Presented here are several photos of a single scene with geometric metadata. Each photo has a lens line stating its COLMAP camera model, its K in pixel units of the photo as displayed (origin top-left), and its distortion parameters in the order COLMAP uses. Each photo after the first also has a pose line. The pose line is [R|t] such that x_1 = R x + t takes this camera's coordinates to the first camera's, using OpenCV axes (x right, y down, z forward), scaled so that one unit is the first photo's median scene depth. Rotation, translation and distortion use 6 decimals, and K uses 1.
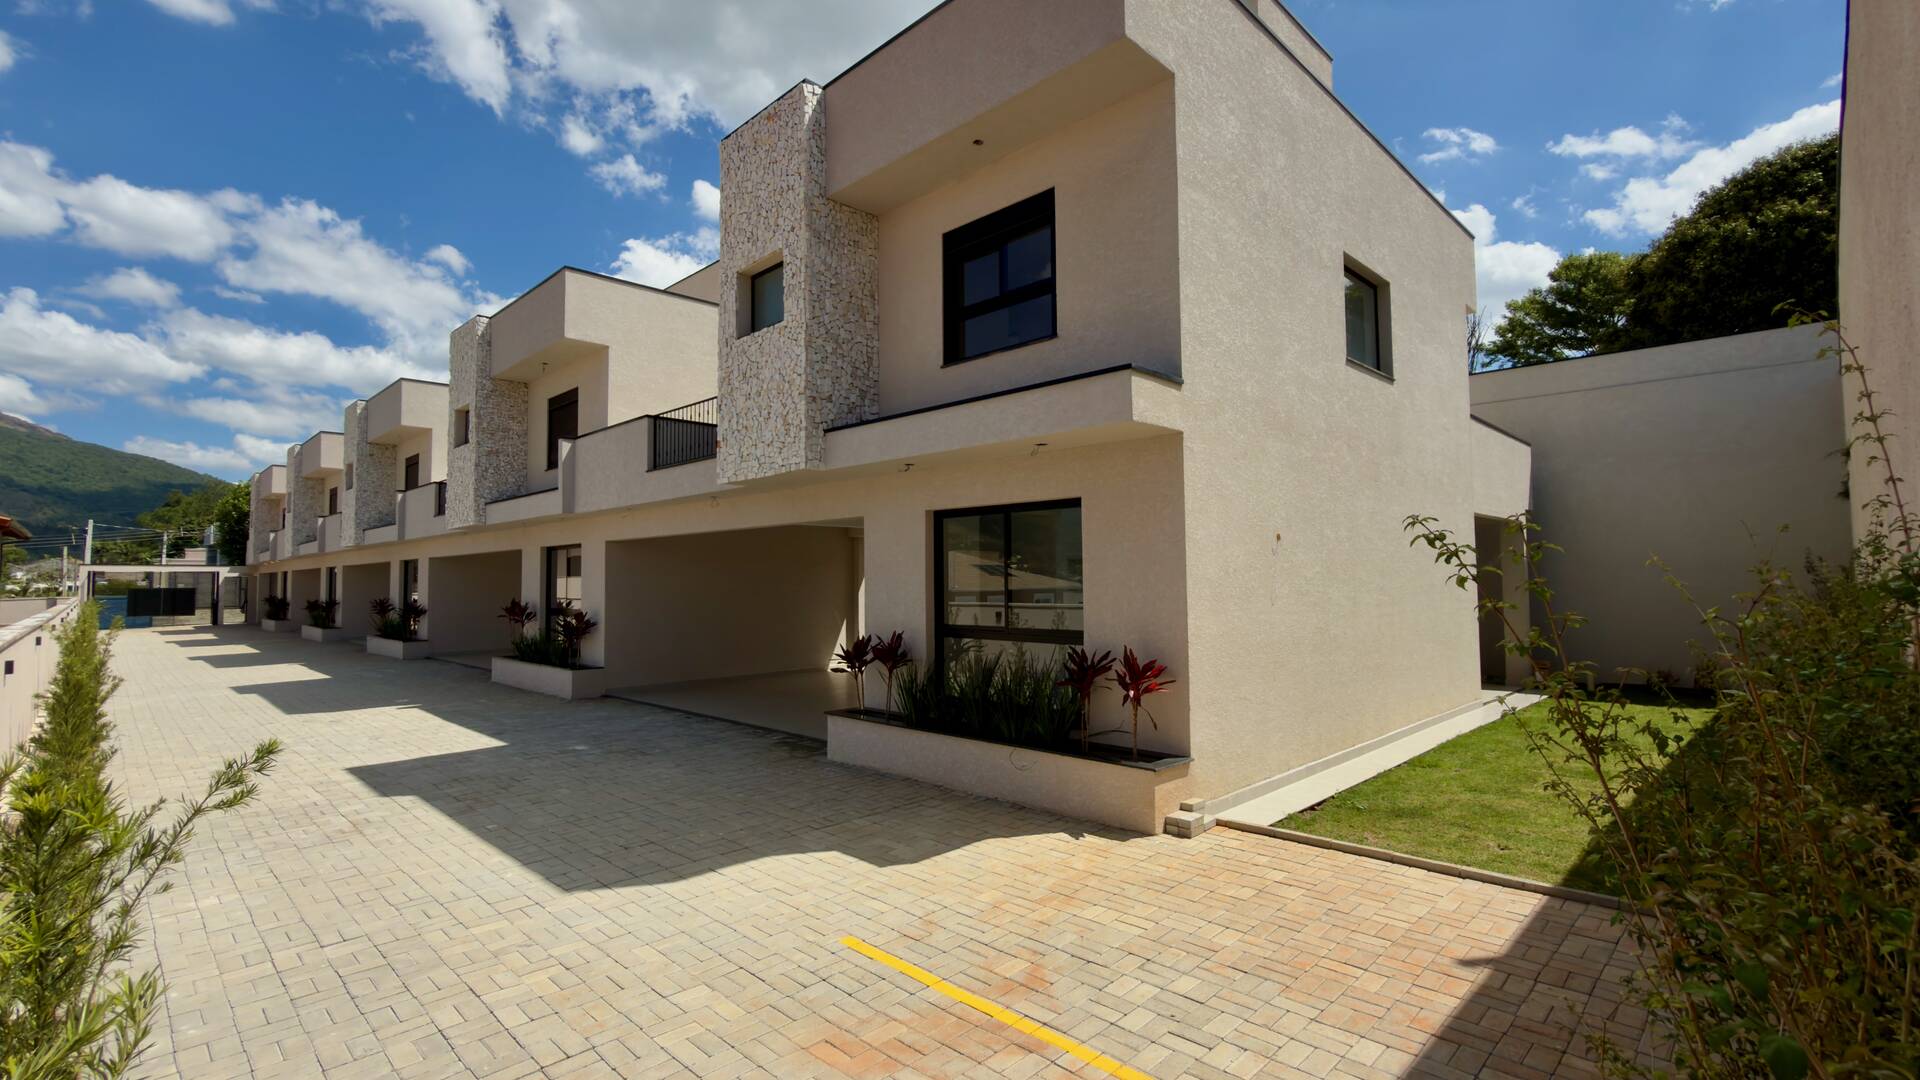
lens RADIAL K [[854.8, 0, 949.6], [0, 854.8, 539.2], [0, 0, 1]] dist [0.001842, 0.000034]
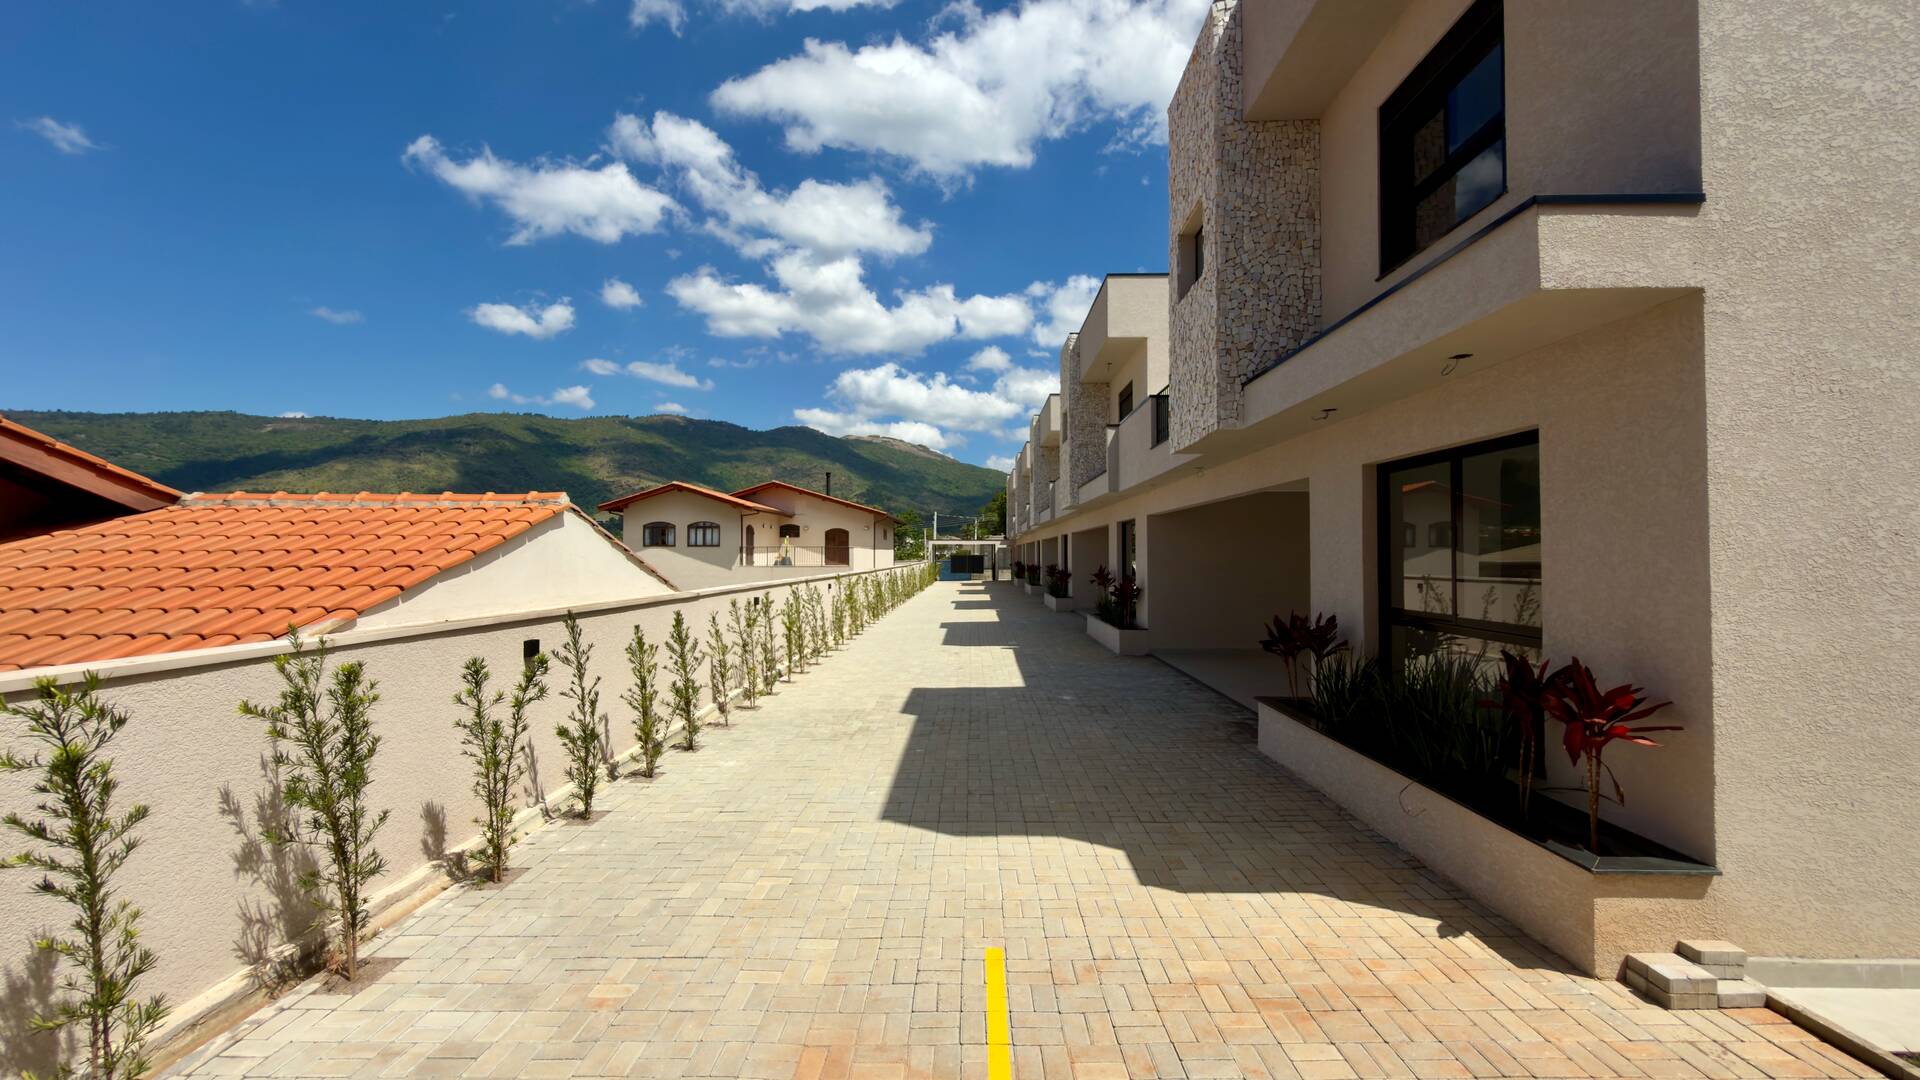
lens RADIAL K [[763.7, 0, 957.5], [0, 763.7, 539.4], [0, 0, 1]] dist [0.001261, -0.000229]
pose [[0.692219, -0.007626, -0.721647, 0.227070], [0.031077, 0.999332, 0.019250, 0.010977], [0.721018, -0.035752, 0.691993, 0.227233]]
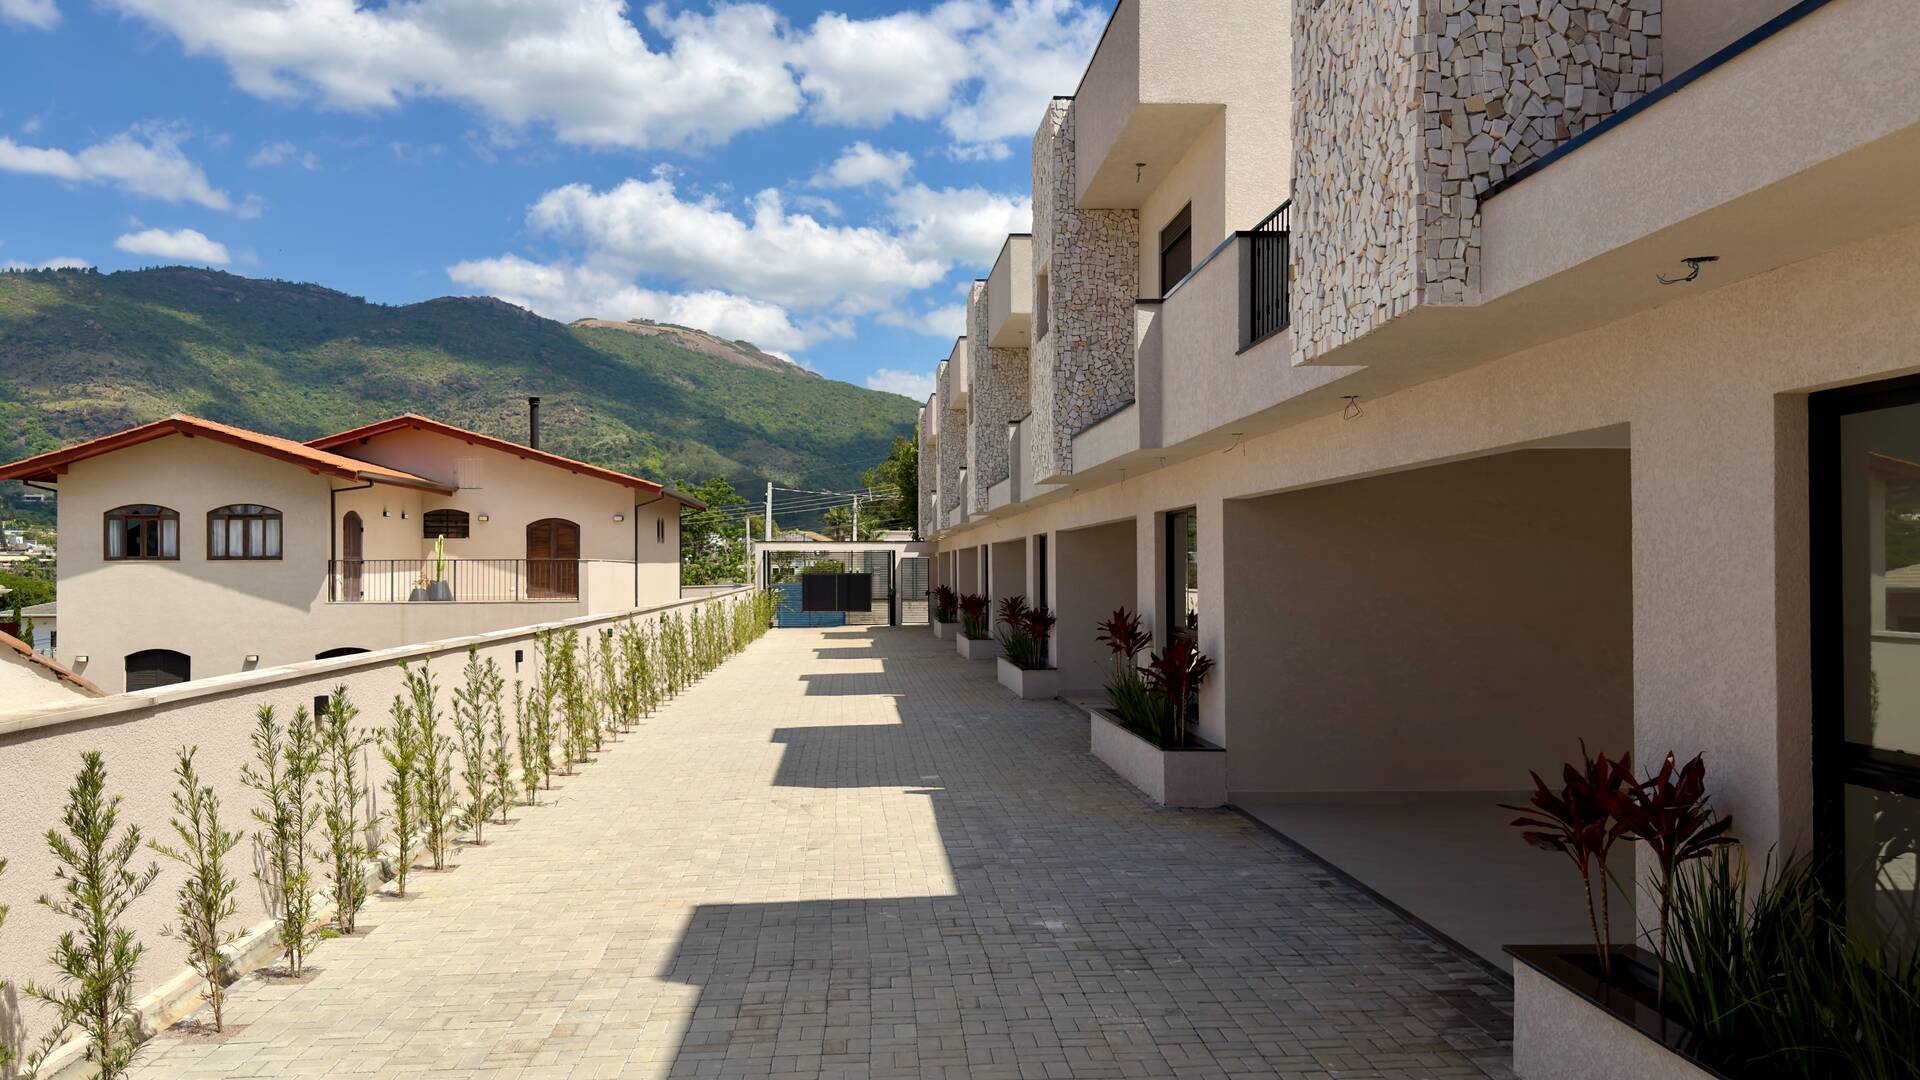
lens RADIAL K [[1554.2, 0, 956.3], [0, 1554.2, 544.6], [0, 0, 1]] dist [0.182503, -0.374510]
pose [[0.752858, -0.005519, -0.658159, 0.137845], [0.031273, 0.999135, 0.027395, -0.002176], [0.657439, -0.041207, 0.752380, 0.329780]]
